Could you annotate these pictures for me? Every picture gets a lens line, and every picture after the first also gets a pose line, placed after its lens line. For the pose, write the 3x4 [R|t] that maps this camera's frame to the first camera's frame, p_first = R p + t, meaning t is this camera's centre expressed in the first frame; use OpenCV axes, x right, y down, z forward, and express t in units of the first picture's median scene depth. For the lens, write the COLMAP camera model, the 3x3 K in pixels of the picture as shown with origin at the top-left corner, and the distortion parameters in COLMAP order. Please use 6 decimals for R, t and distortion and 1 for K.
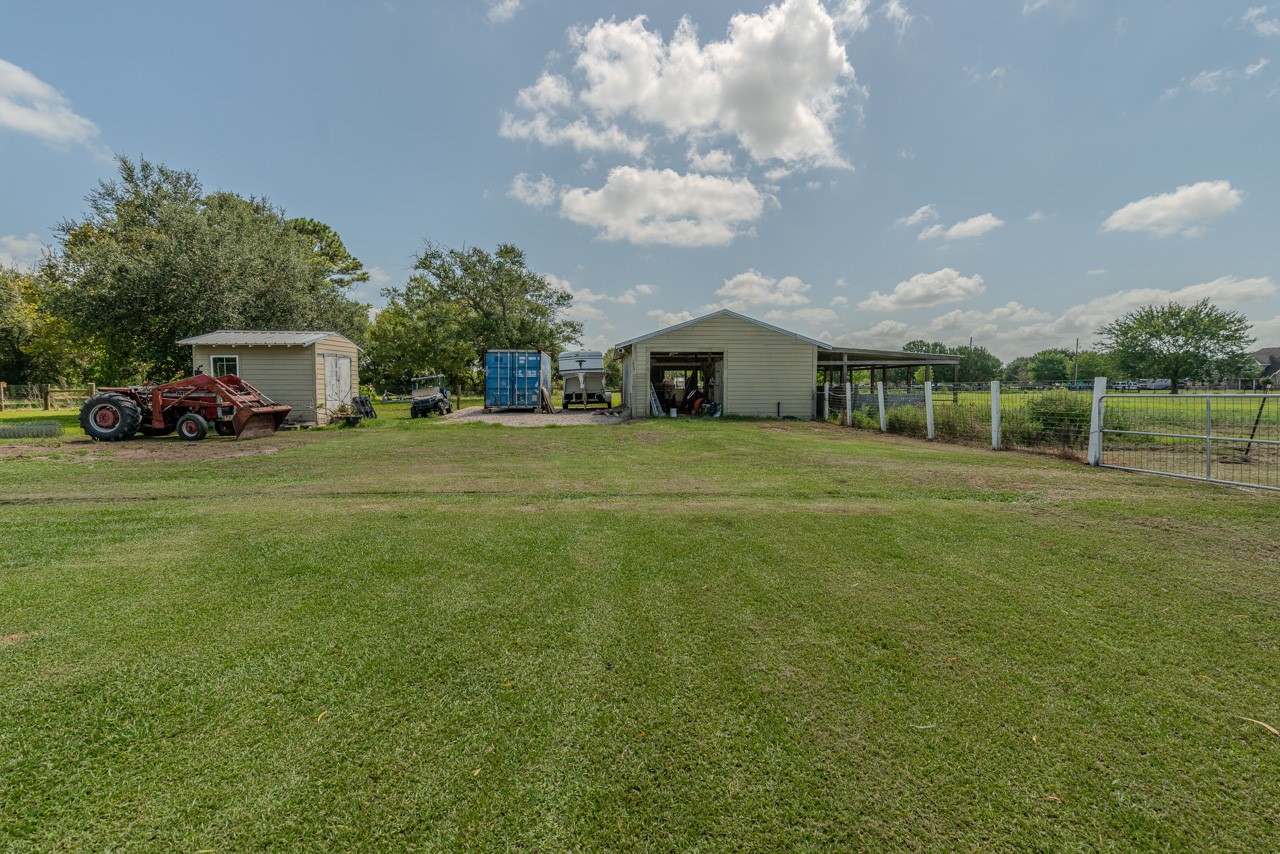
lens RADIAL K [[555.5, 0, 641.2], [0, 555.5, 400.0], [0, 0, 1]] dist [0.000372, -0.000033]
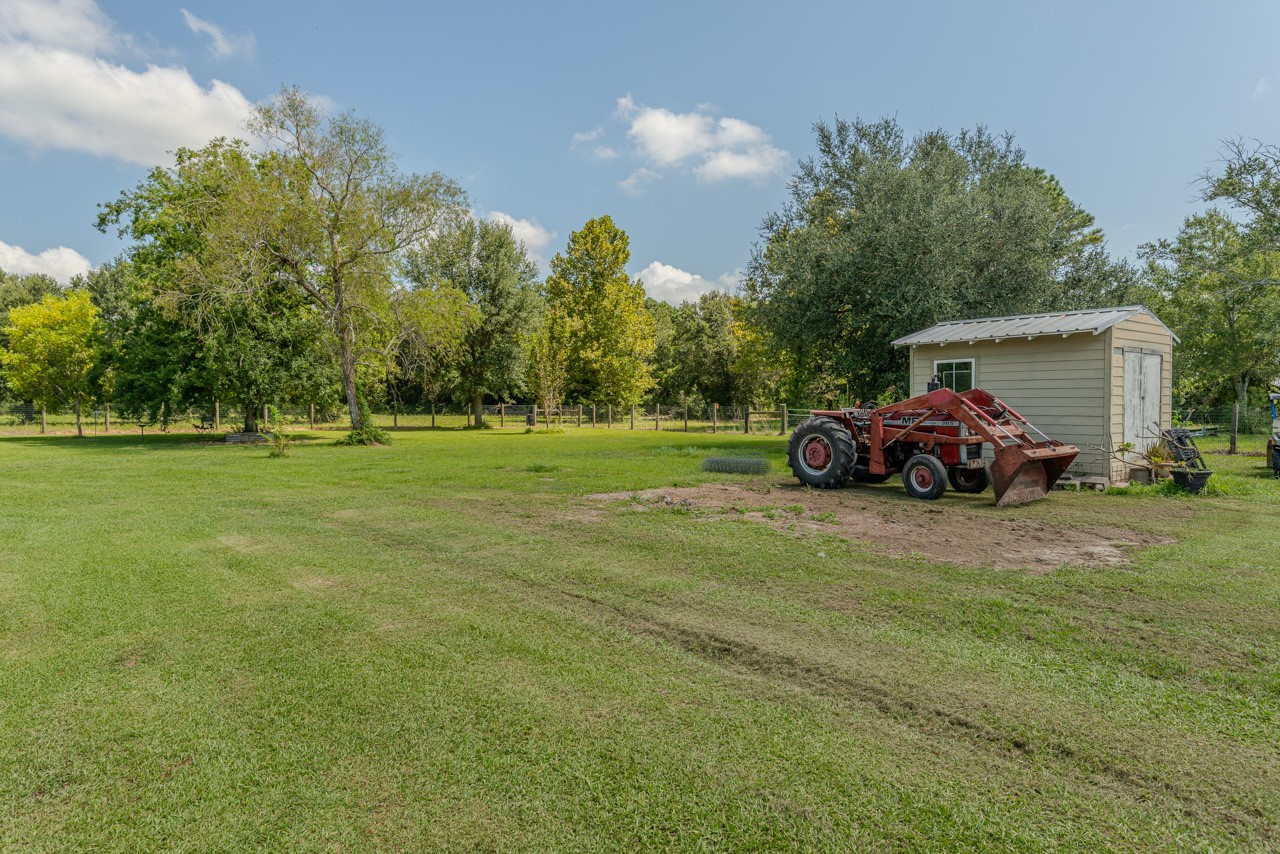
lens RADIAL K [[721.9, 0, 646.0], [0, 721.9, 423.4], [0, 0, 1]] dist [0.000184, 0.000190]
pose [[0.582276, 0.020047, -0.812744, -0.291911], [-0.023267, 0.999697, 0.007989, -0.006783], [0.812658, 0.014259, 0.582567, 0.248564]]
